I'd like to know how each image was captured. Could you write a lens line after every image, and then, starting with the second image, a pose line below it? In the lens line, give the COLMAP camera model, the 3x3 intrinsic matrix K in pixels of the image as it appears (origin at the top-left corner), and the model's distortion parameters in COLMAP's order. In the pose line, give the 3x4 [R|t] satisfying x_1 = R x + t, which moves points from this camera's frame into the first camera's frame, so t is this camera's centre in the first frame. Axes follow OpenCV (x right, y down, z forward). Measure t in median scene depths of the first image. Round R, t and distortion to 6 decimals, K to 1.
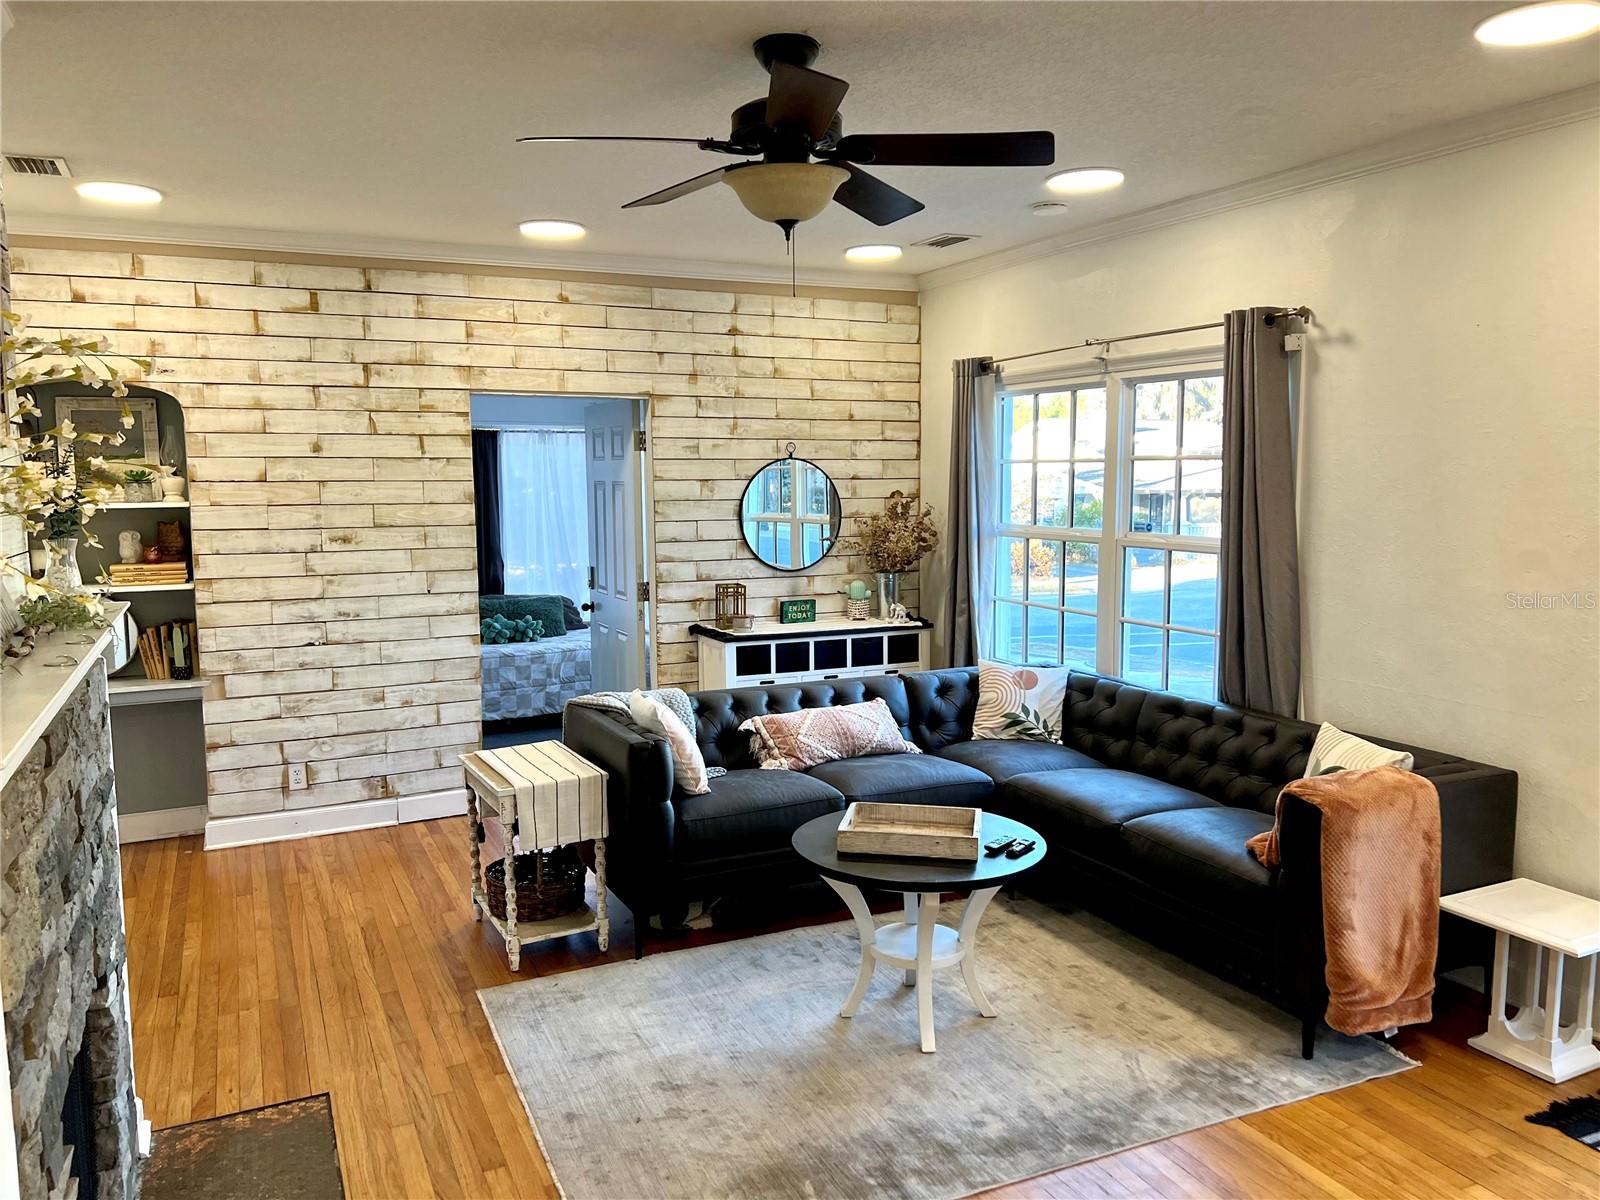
lens RADIAL K [[1205.9, 0, 800.3], [0, 1205.9, 601.6], [0, 0, 1]] dist [0.003456, 0.000286]
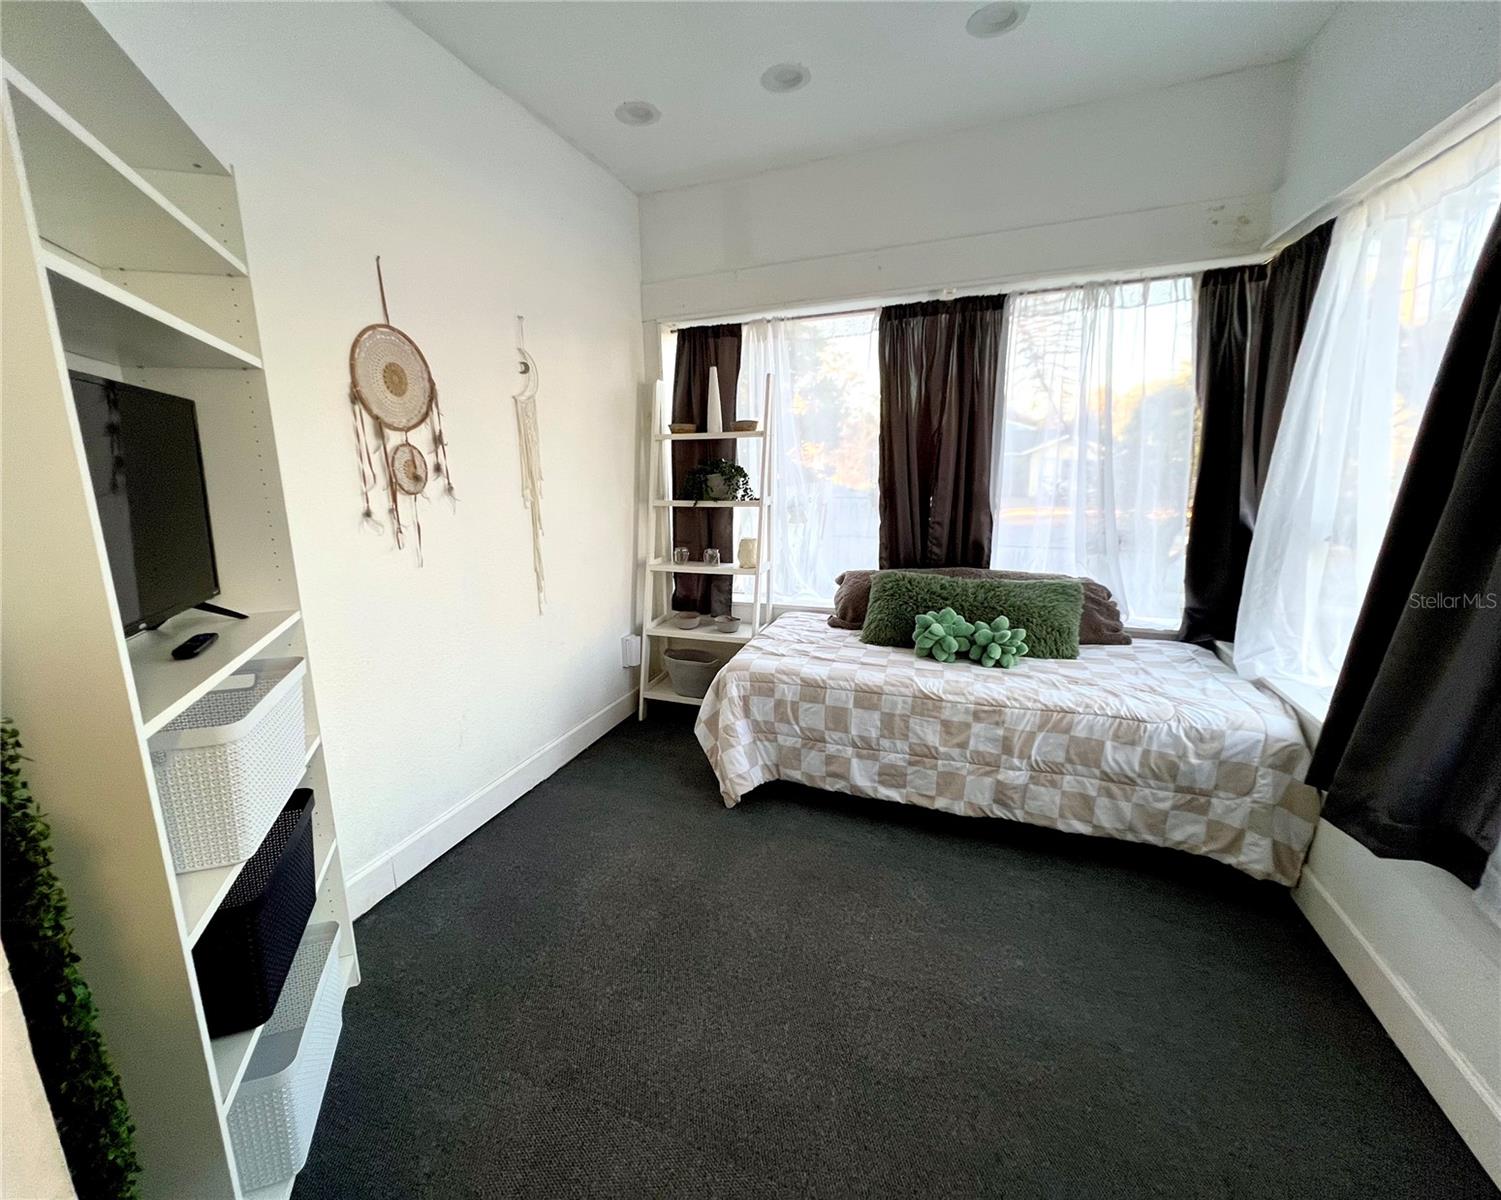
lens RADIAL K [[604.0, 0, 748.1], [0, 604.0, 598.4], [0, 0, 1]] dist [0.000197, 0.000005]
pose [[0.699701, 0.156713, -0.697036, -0.117073], [-0.071670, 0.986121, 0.149763, -0.032174], [0.710832, -0.054833, 0.701221, 0.745843]]
